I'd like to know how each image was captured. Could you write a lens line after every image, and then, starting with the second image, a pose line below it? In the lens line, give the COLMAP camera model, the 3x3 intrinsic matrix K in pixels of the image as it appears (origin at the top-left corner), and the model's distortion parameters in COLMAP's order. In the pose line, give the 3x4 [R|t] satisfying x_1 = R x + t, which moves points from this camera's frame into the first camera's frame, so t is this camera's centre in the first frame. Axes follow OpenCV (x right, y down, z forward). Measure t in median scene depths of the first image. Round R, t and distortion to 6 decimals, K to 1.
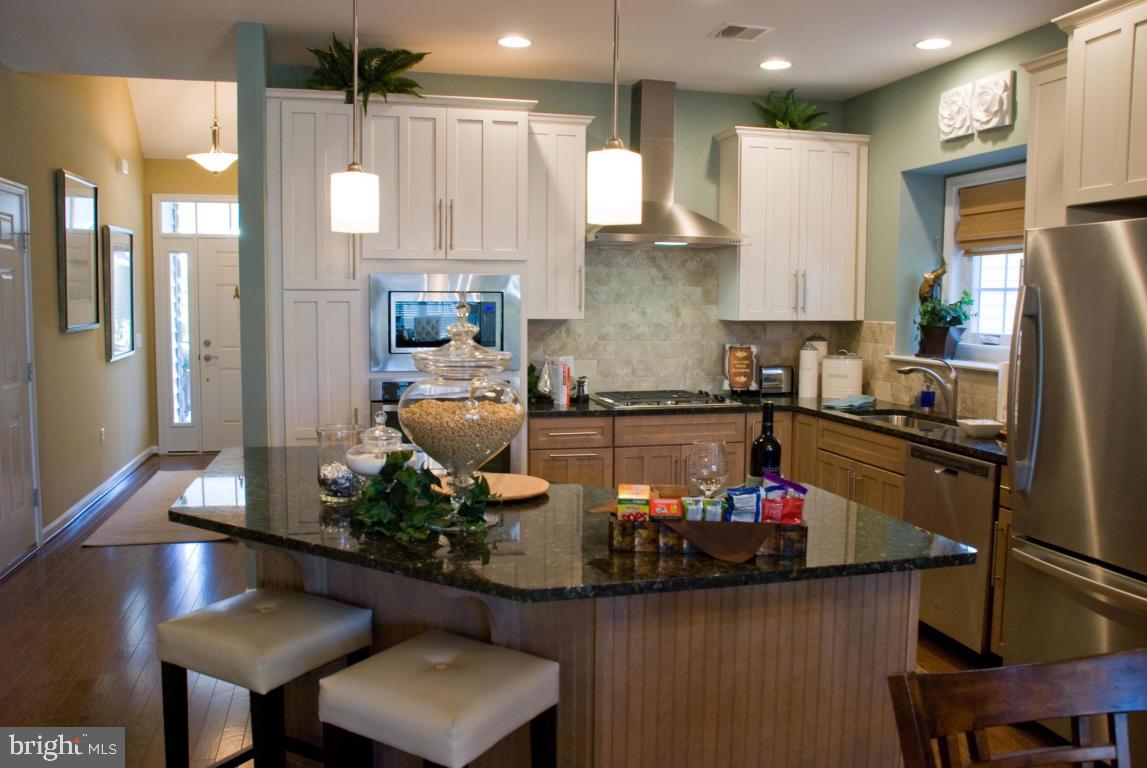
lens RADIAL K [[943.9, 0, 573.5], [0, 943.9, 384.0], [0, 0, 1]] dist [-0.124738, 0.112410]
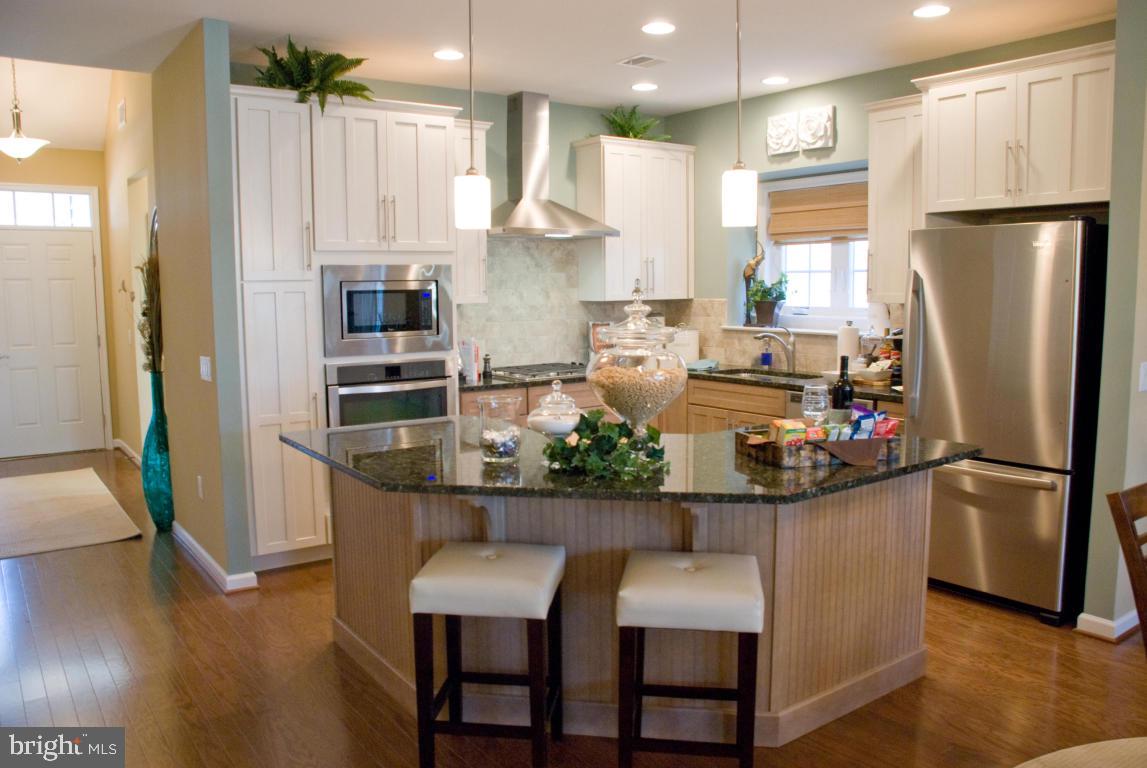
lens RADIAL K [[901.4, 0, 595.2], [0, 901.4, 379.9], [0, 0, 1]] dist [-0.162081, 0.143394]
pose [[0.923875, -0.056399, 0.378517, -0.285797], [0.050259, 0.998395, 0.026091, 0.001003], [-0.379381, -0.005081, 0.925227, -0.037555]]
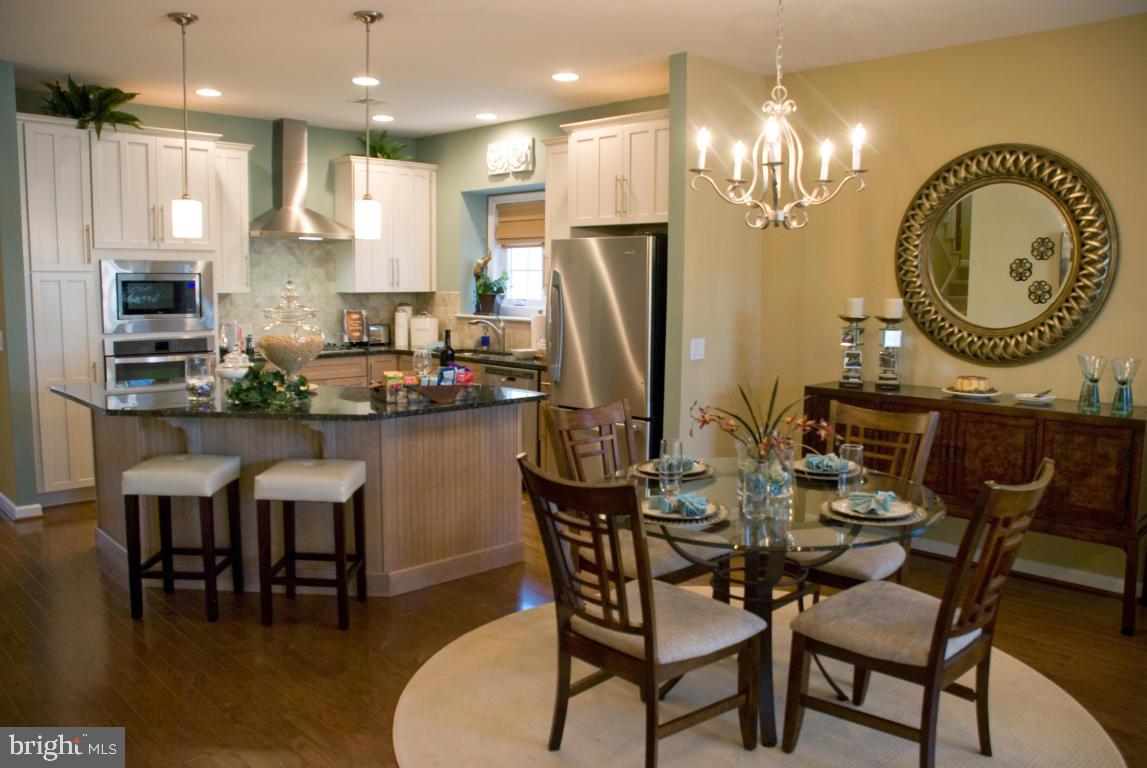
lens RADIAL K [[893.2, 0, 576.3], [0, 893.2, 382.9], [0, 0, 1]] dist [-0.156183, 0.123894]
pose [[0.861913, -0.055168, 0.504046, -0.232621], [0.040190, 0.998369, 0.040548, 0.030225], [-0.505461, -0.014691, 0.862724, -0.347875]]
